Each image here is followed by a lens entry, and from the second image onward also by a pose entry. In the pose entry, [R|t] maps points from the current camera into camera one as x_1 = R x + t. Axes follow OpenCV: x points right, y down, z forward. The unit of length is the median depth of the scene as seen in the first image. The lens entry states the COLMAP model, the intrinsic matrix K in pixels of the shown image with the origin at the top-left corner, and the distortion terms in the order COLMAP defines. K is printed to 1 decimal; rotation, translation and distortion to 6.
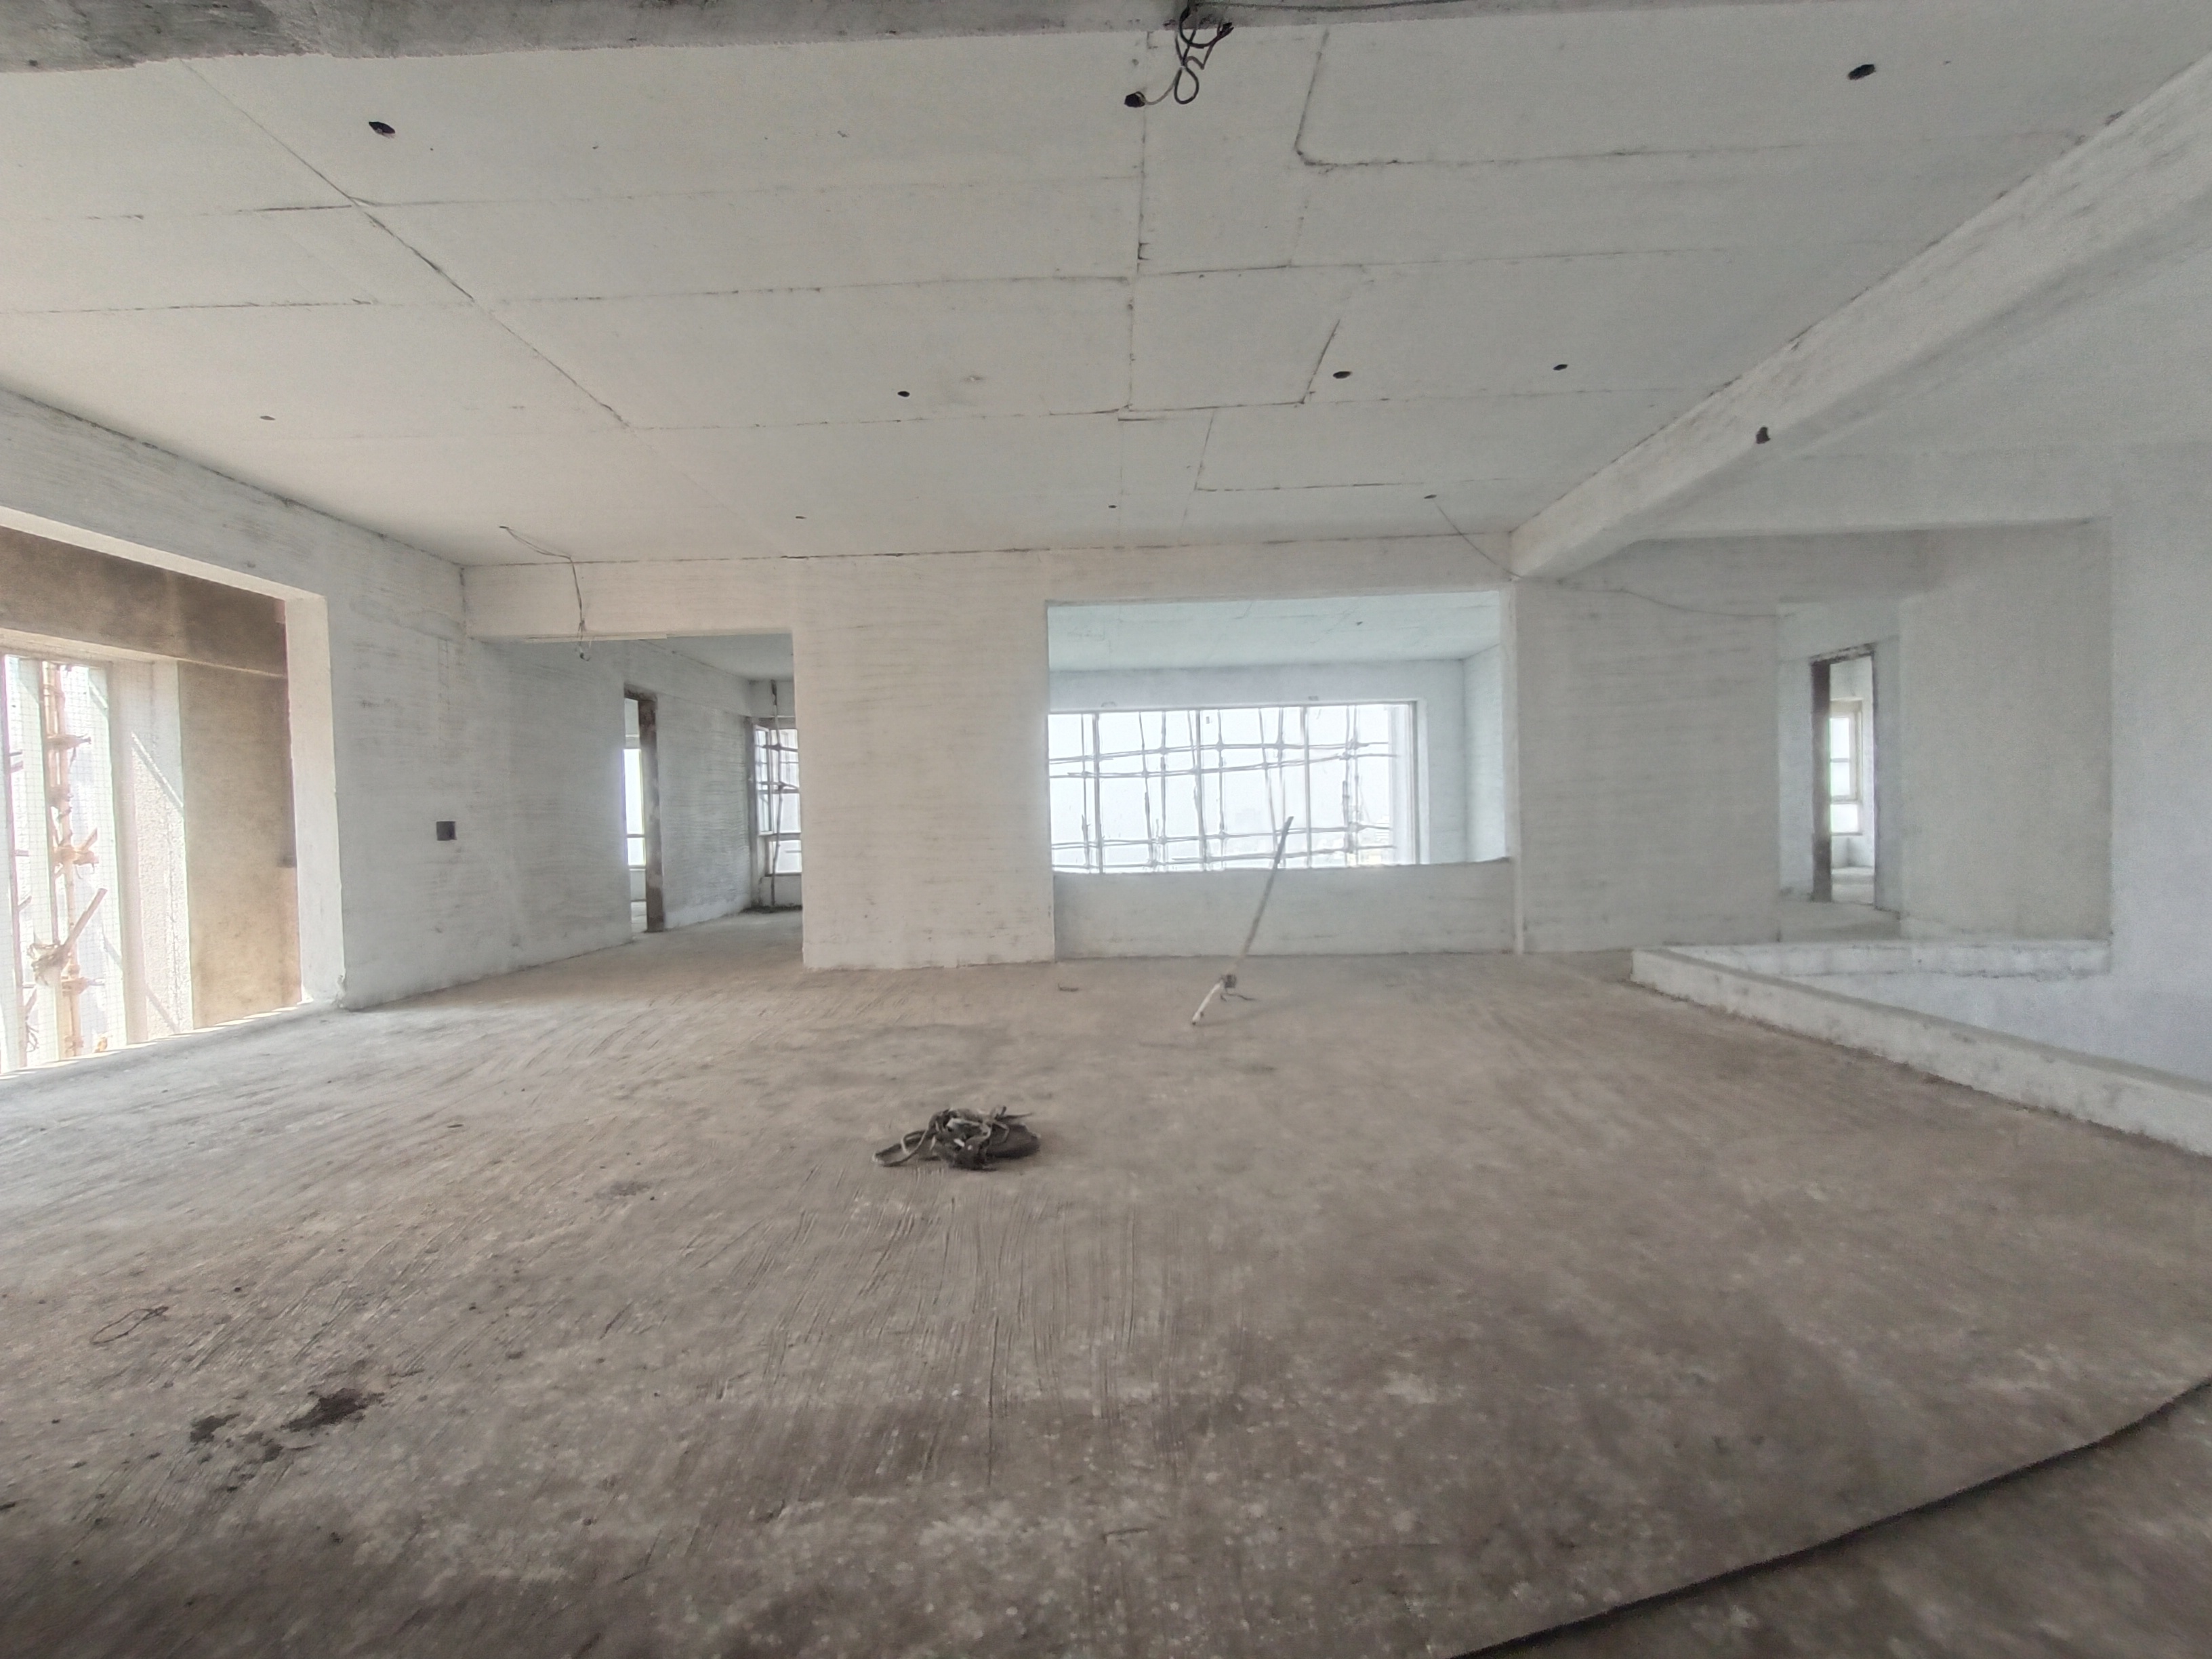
lens RADIAL K [[995.4, 0, 1096.2], [0, 995.4, 840.4], [0, 0, 1]] dist [0.006041, -0.001018]
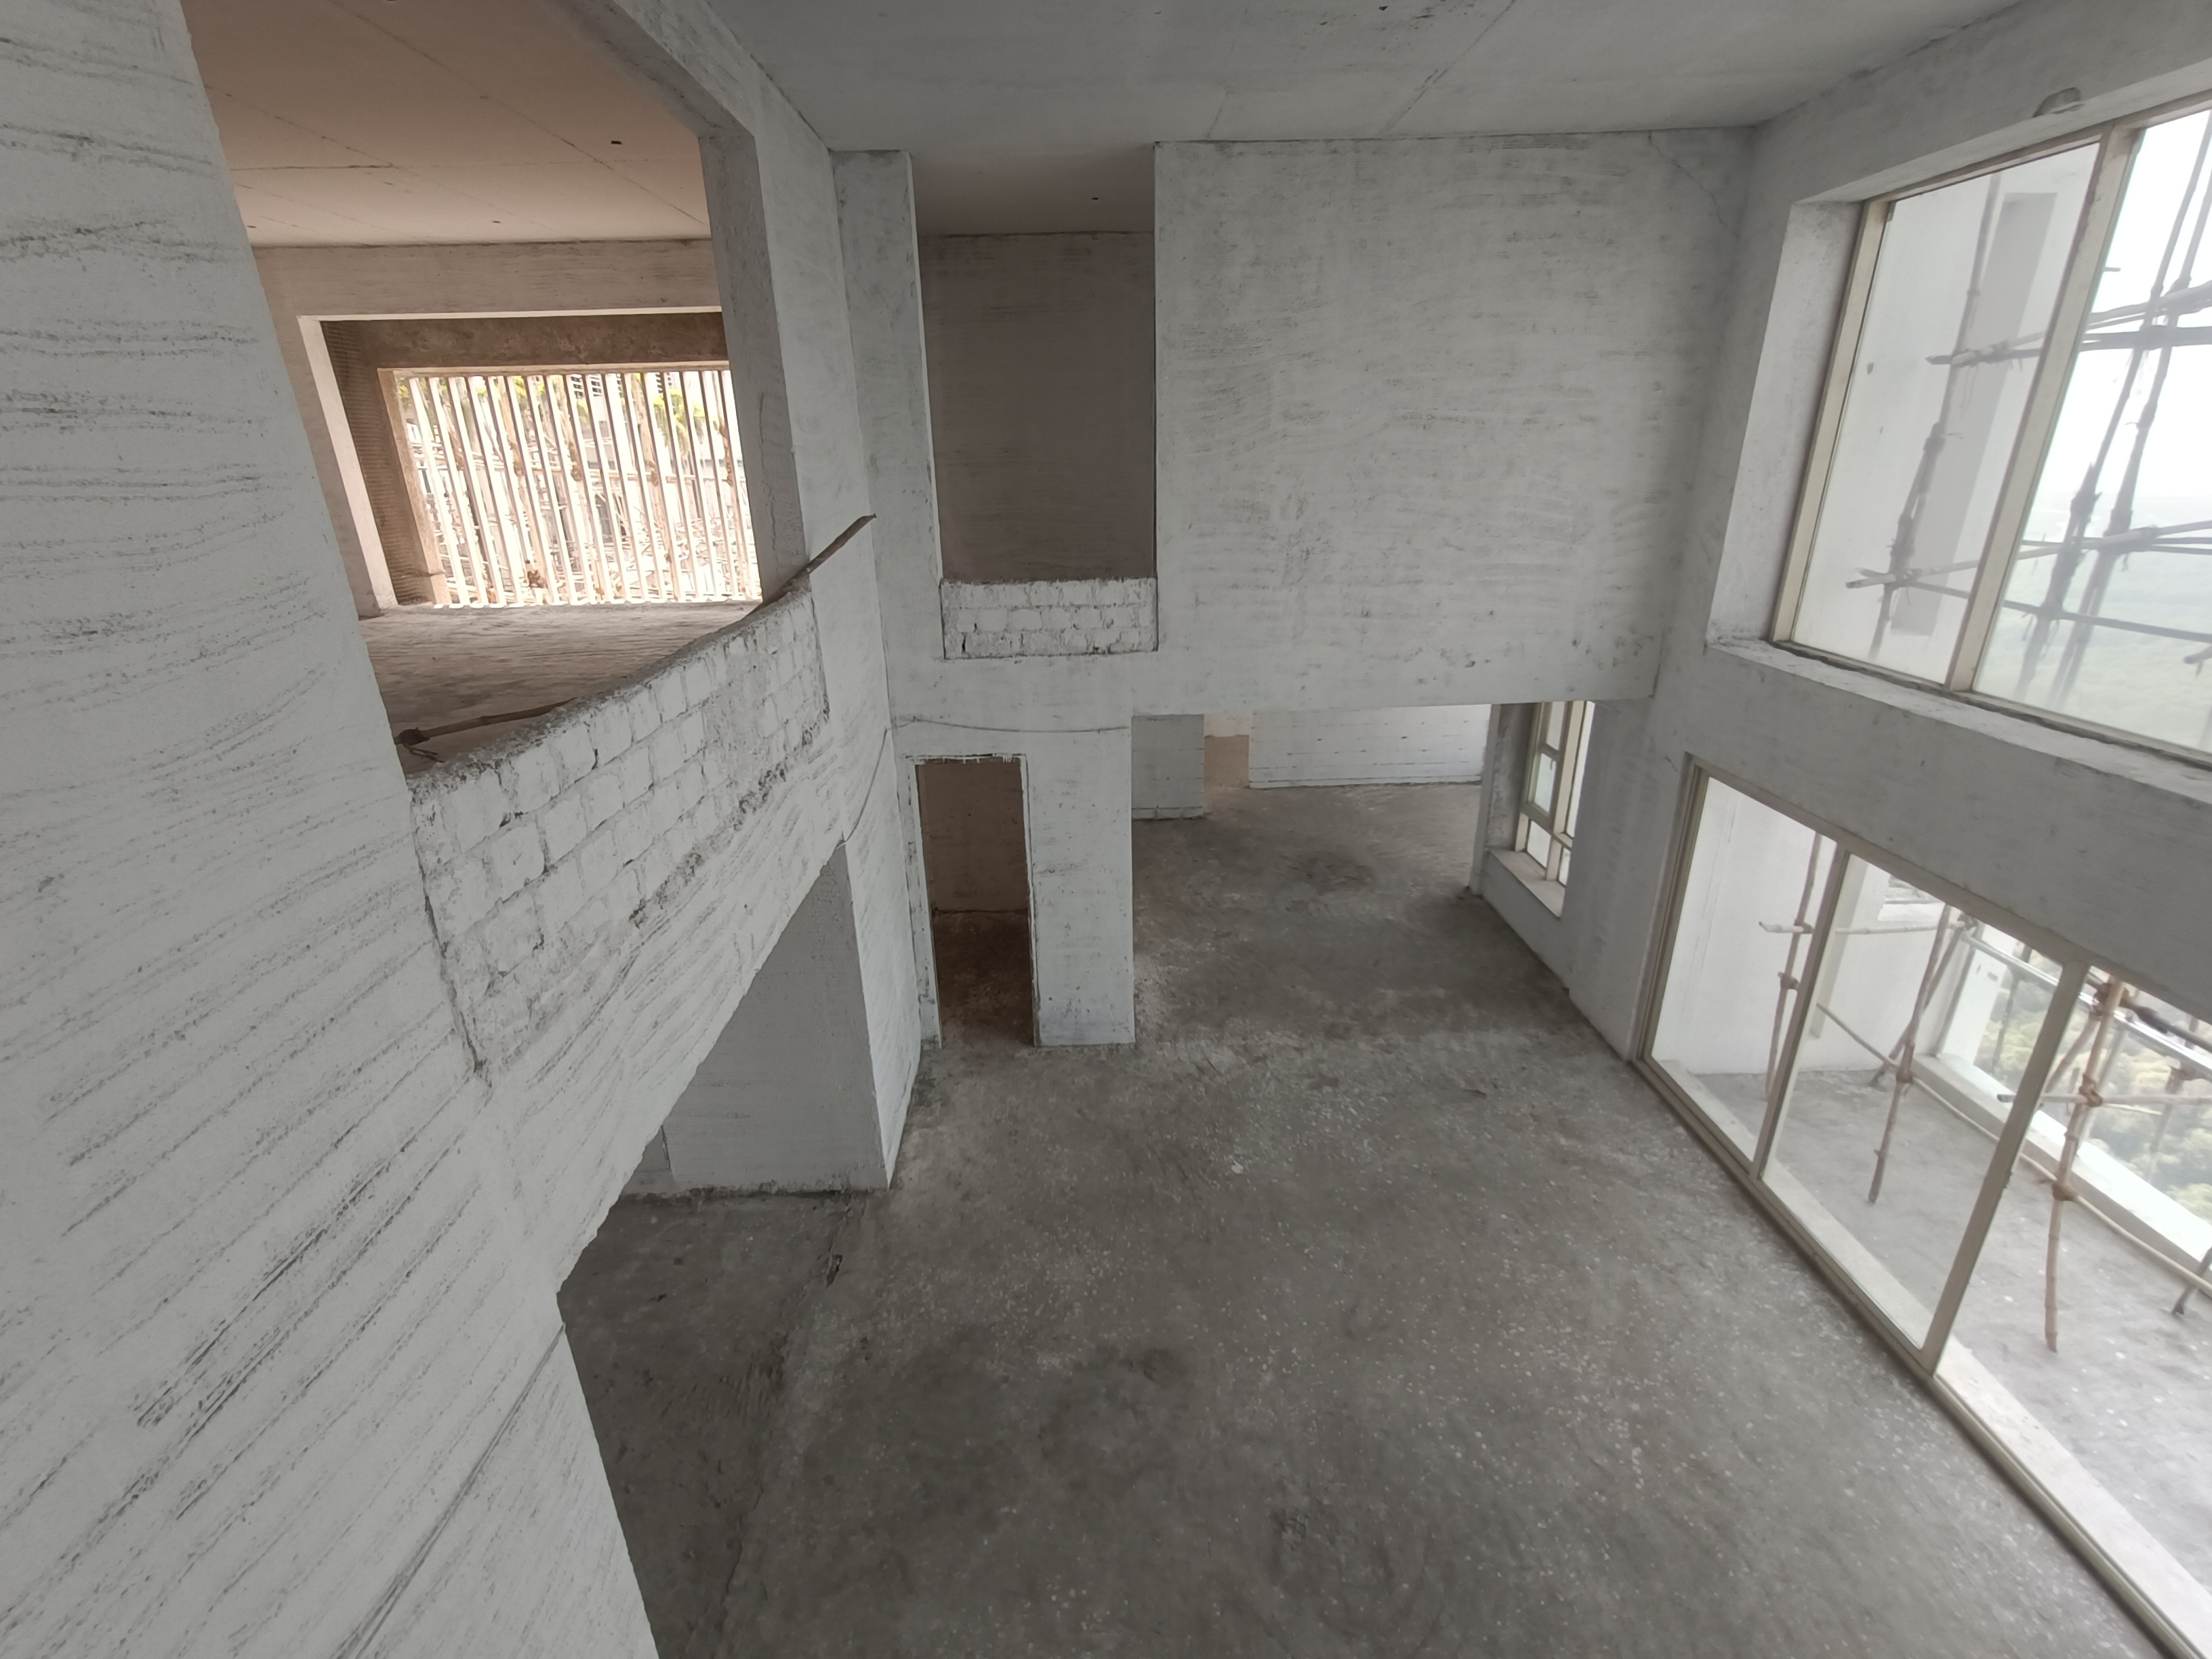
lens RADIAL K [[995.4, 0, 1091.7], [0, 995.4, 841.6], [0, 0, 1]] dist [0.006041, -0.001018]
pose [[0.029029, 0.390949, -0.919954, 0.853416], [0.002059, 0.920317, 0.391168, -0.098645], [0.999576, -0.013249, 0.025910, 1.492536]]
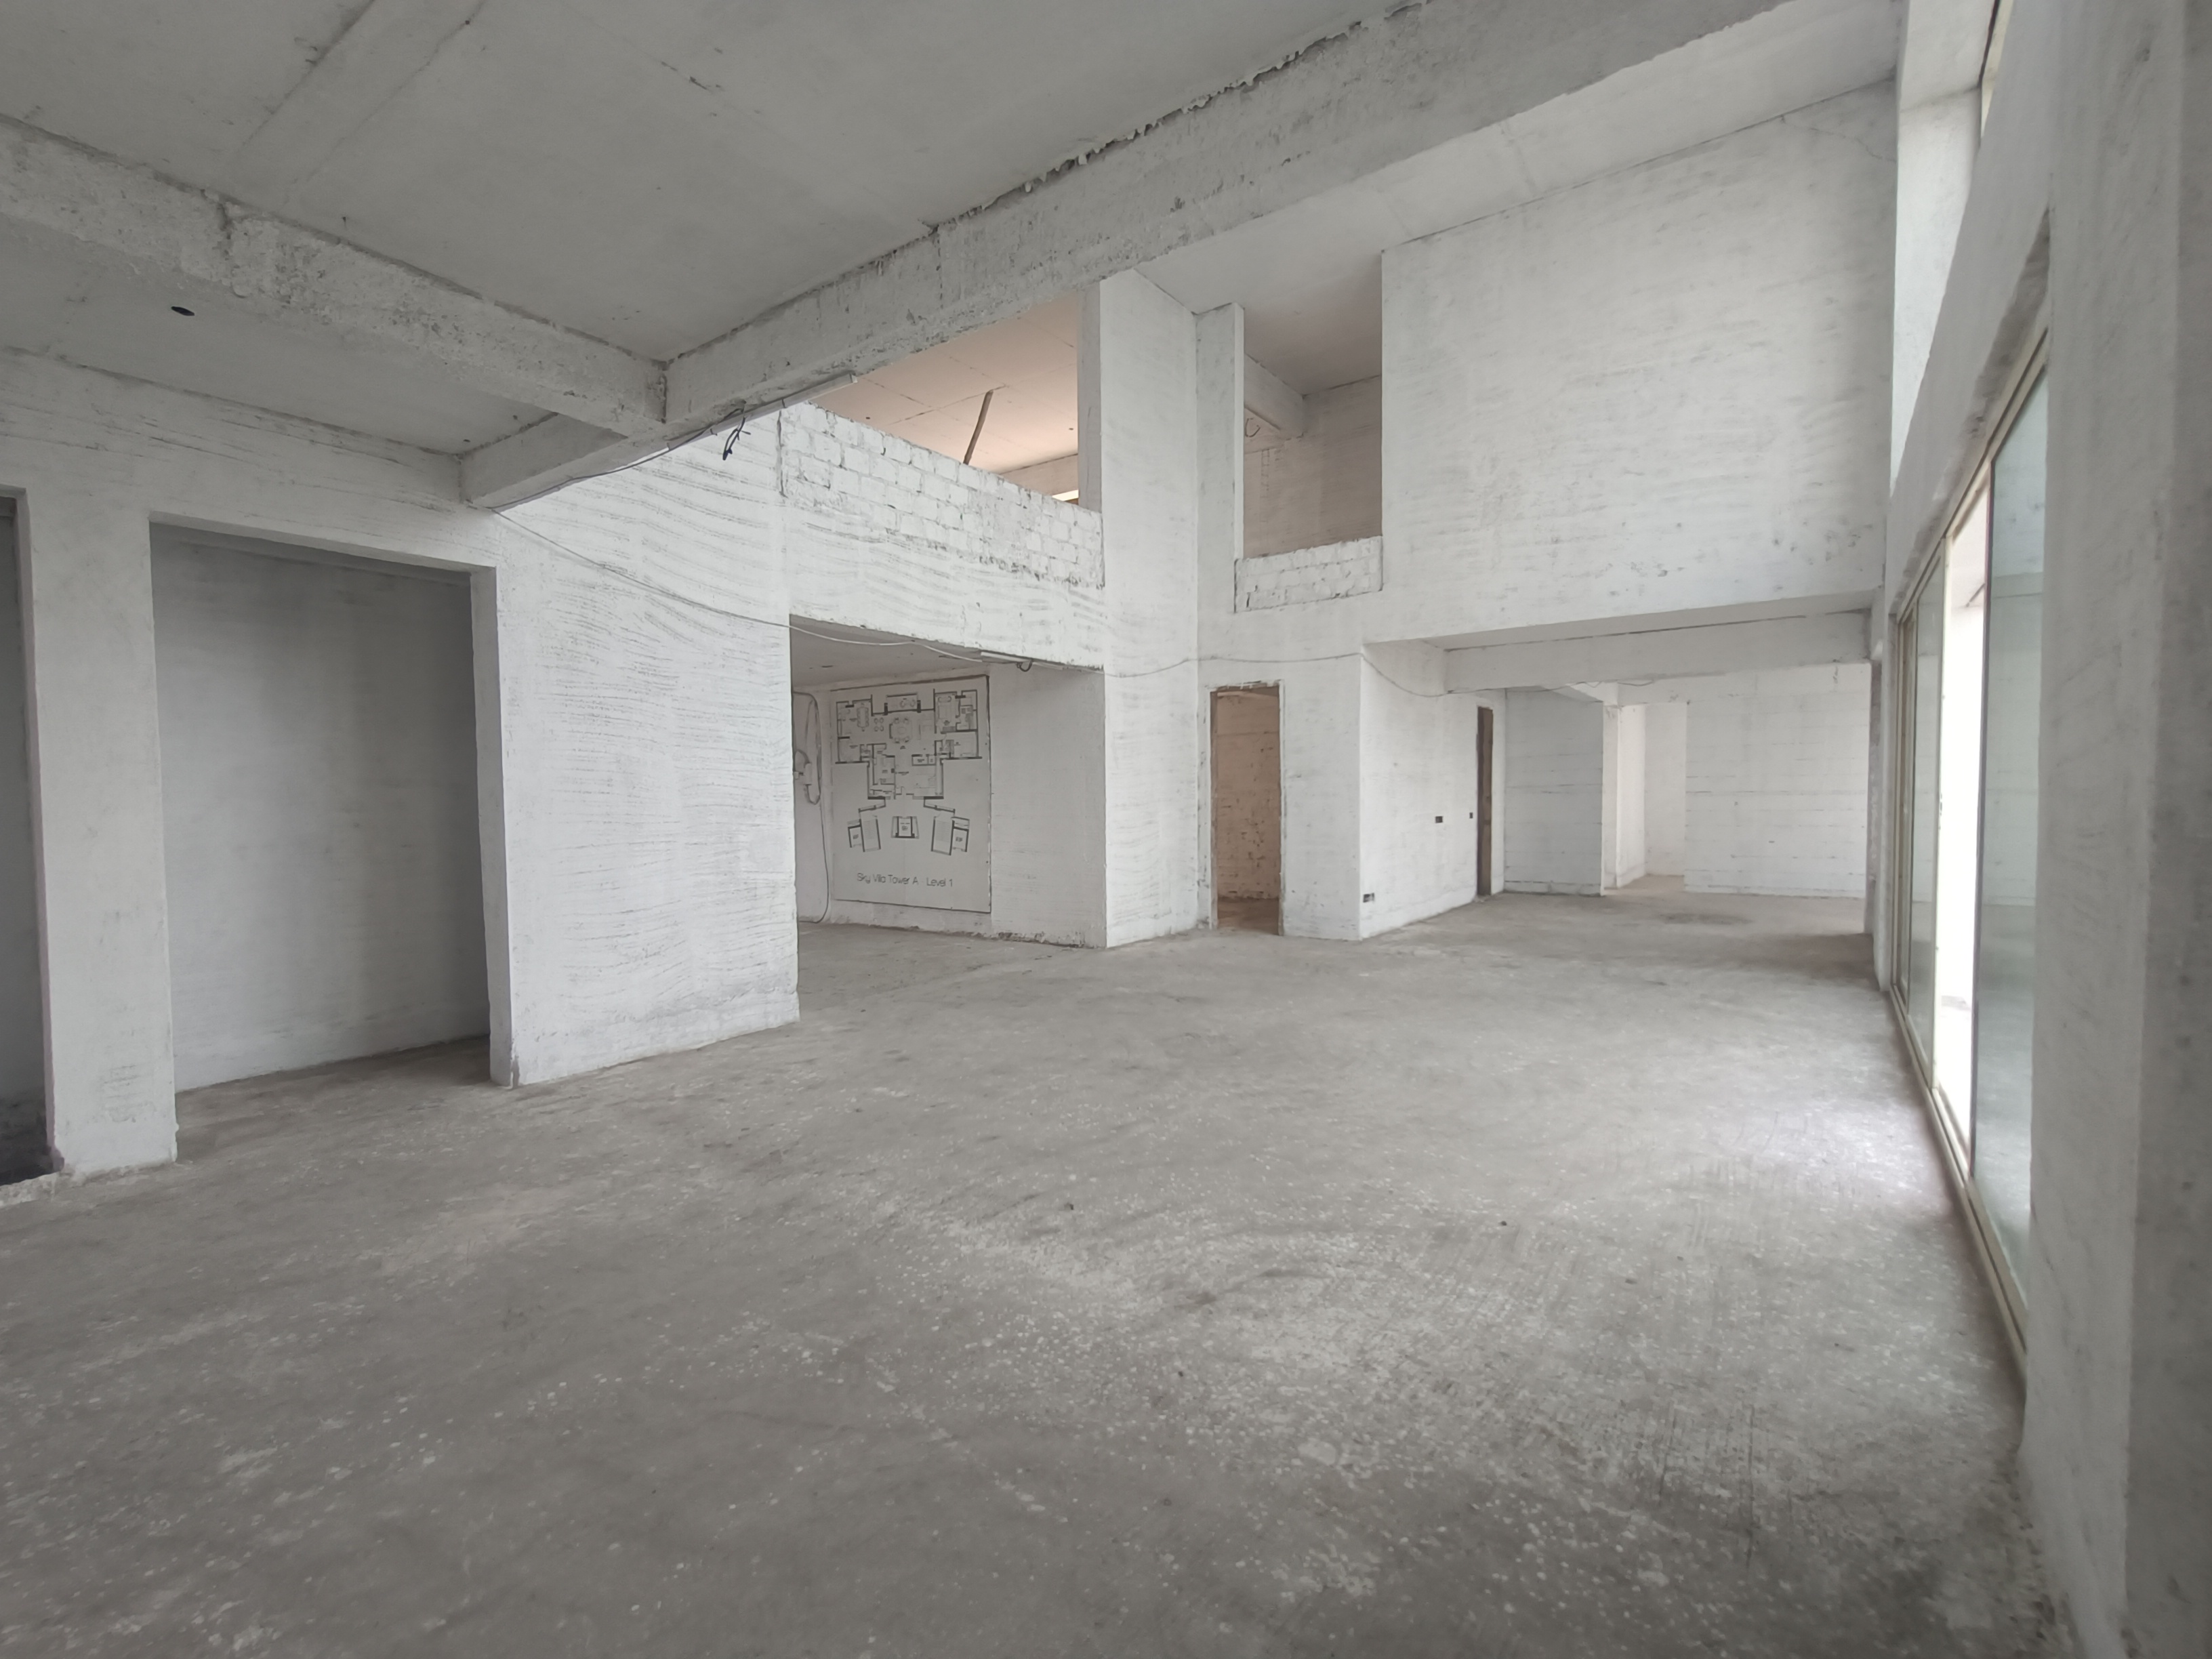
lens RADIAL K [[995.4, 0, 1090.7], [0, 995.4, 841.5], [0, 0, 1]] dist [0.006041, -0.001018]
pose [[-0.579216, 0.070401, -0.812129, 1.207418], [0.008192, 0.996716, 0.080560, 0.414814], [0.815133, 0.040009, -0.577890, 2.141711]]
